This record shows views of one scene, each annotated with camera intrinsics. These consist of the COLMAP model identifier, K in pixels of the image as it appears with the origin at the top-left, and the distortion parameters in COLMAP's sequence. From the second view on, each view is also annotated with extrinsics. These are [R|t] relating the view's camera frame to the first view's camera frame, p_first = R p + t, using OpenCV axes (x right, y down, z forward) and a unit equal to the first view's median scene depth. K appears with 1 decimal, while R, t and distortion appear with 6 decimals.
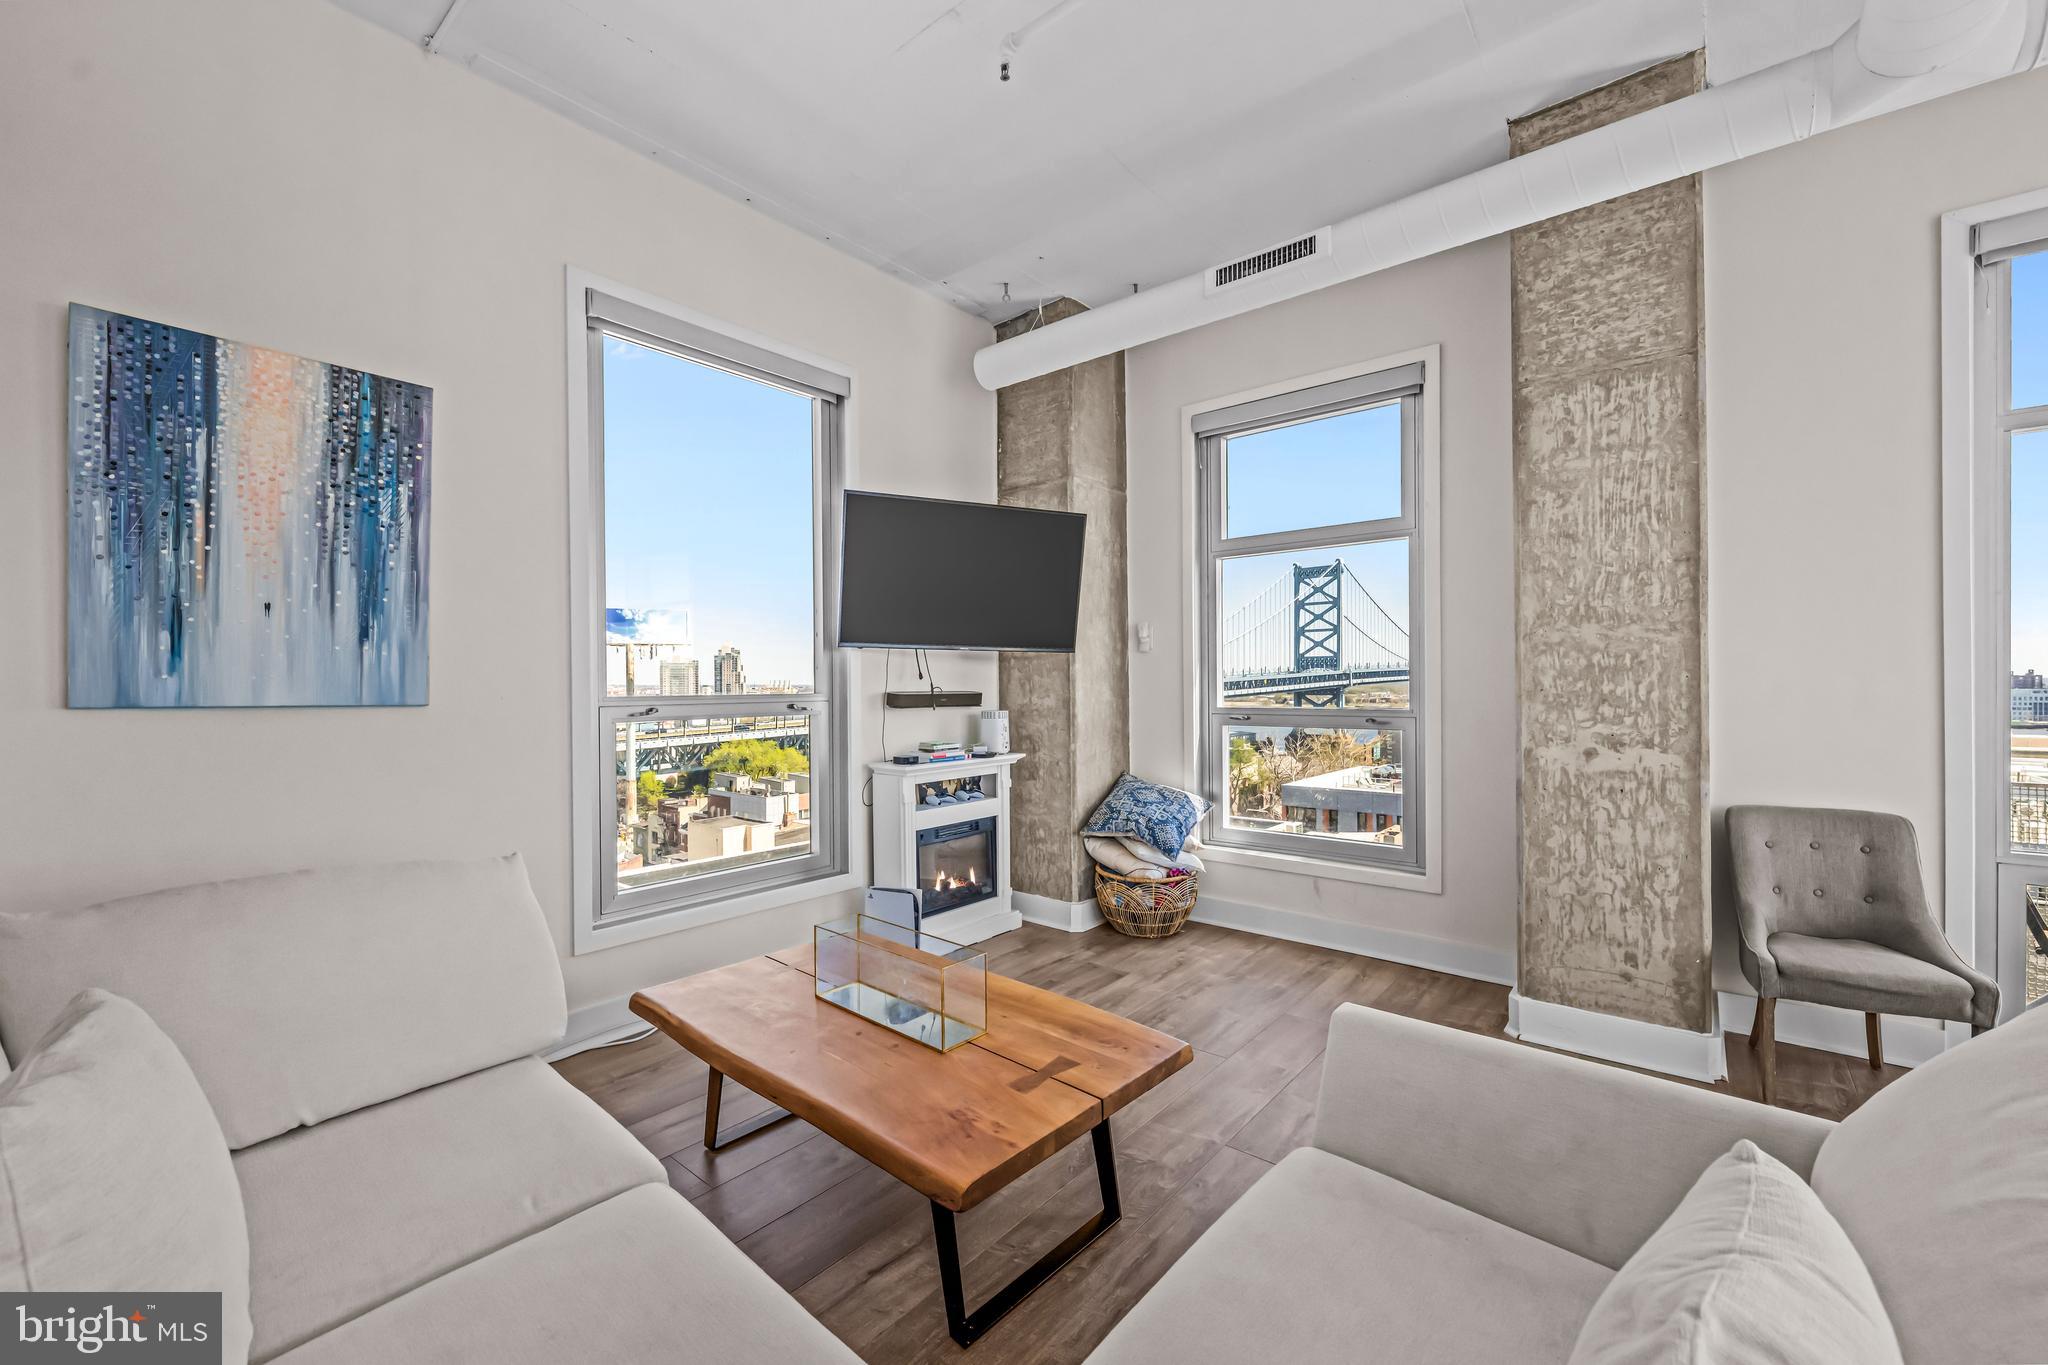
lens RADIAL K [[824.5, 0, 1038.6], [0, 824.5, 685.9], [0, 0, 1]] dist [-0.000446, -0.000107]
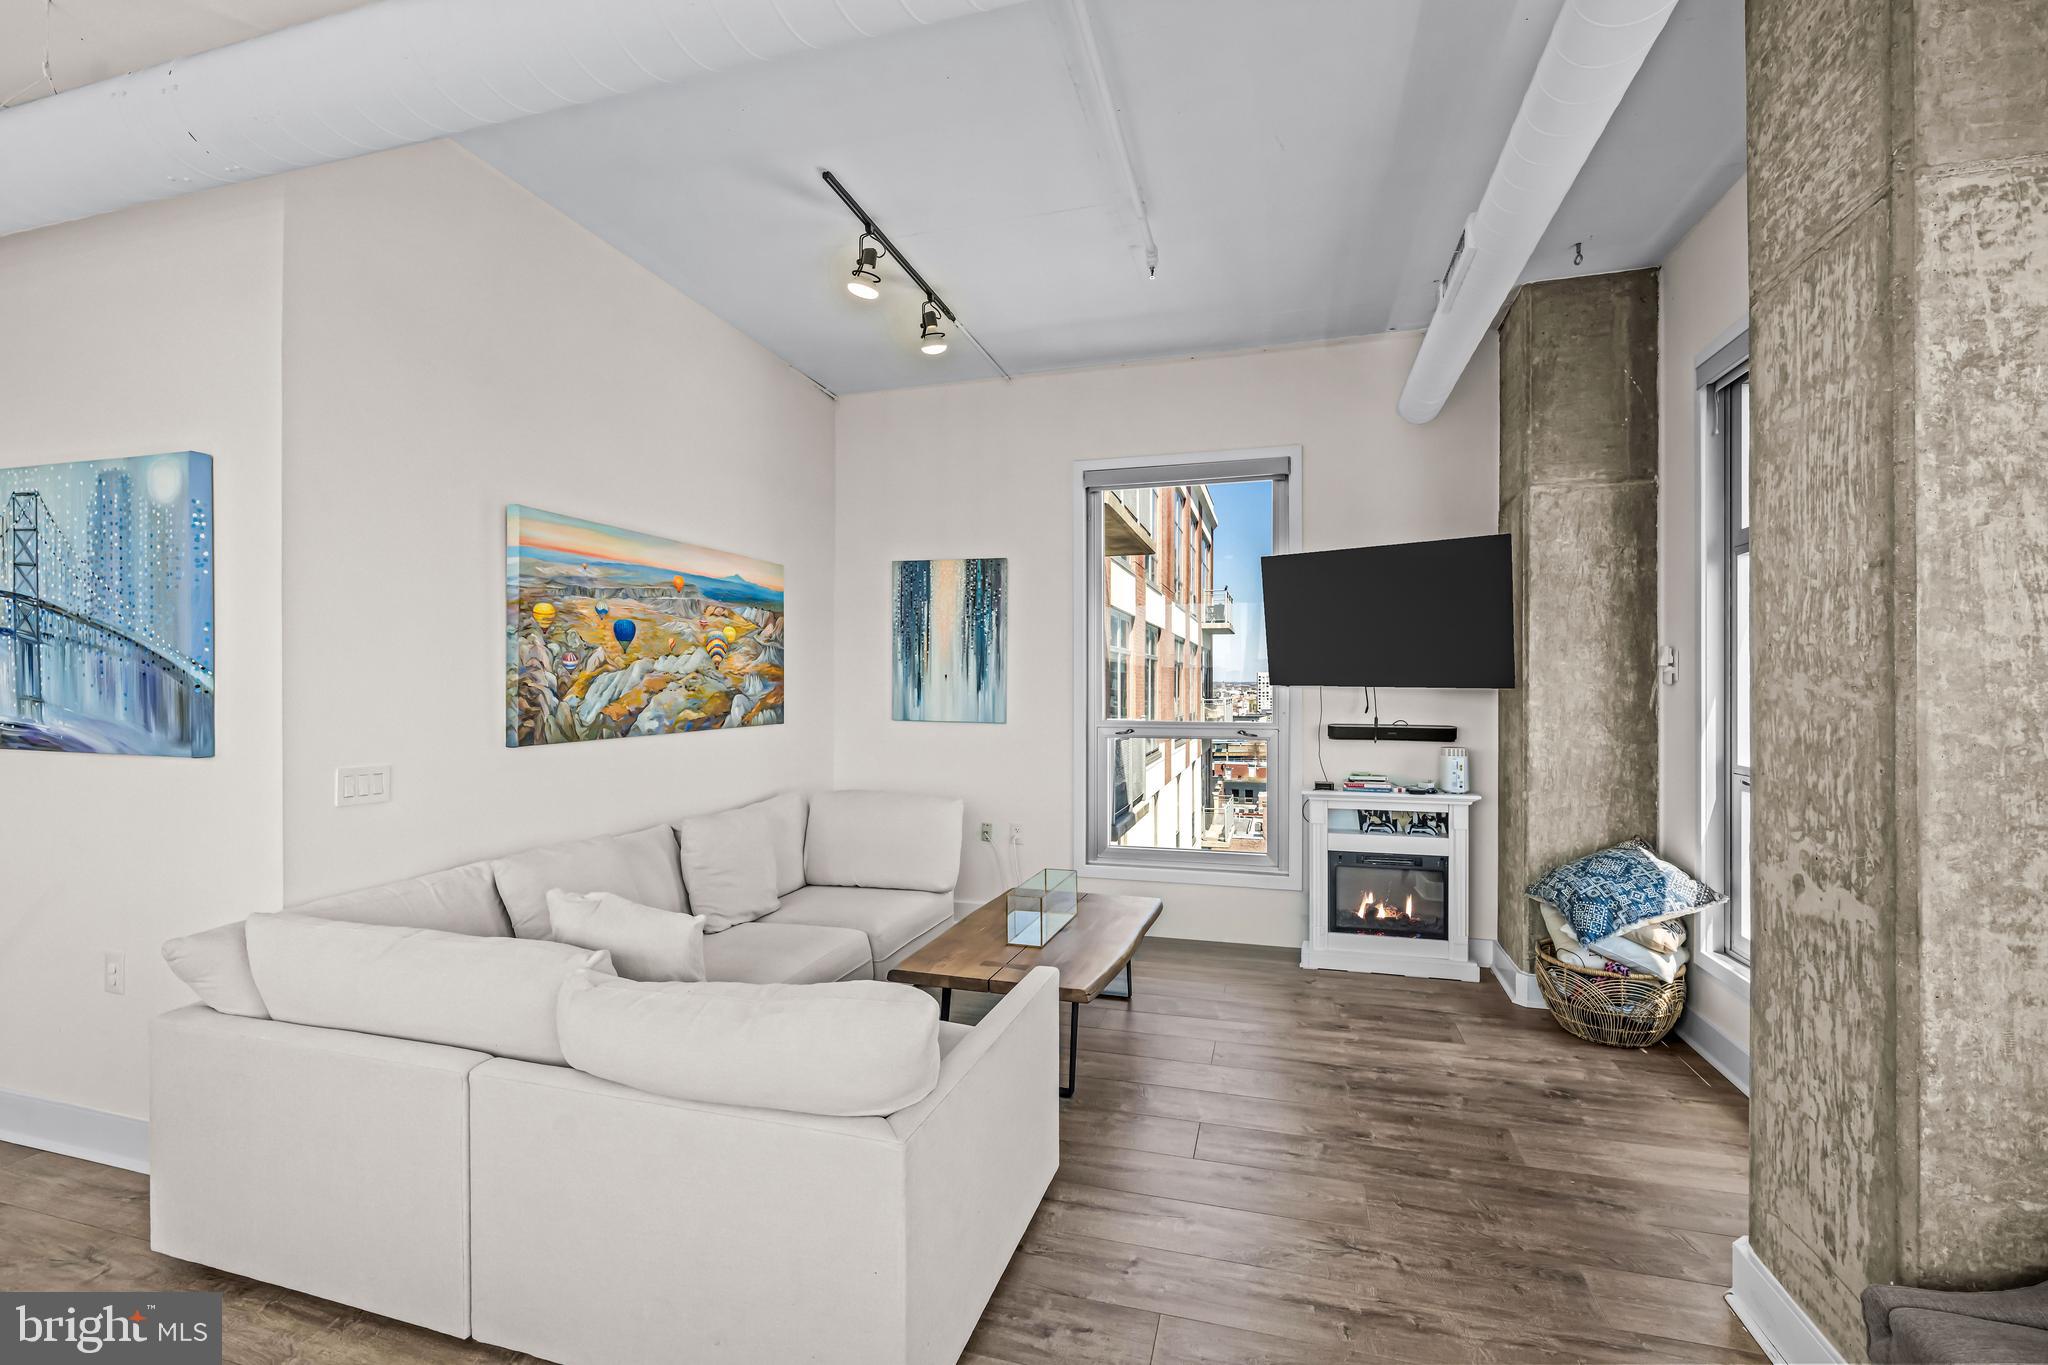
lens RADIAL K [[879.9, 0, 1033.4], [0, 879.9, 688.5], [0, 0, 1]] dist [0.001556, -0.000002]
pose [[0.401329, 0.008736, -0.915892, 1.060069], [-0.006533, 0.999956, 0.006675, -0.065194], [0.915911, 0.003305, 0.401369, 0.217555]]
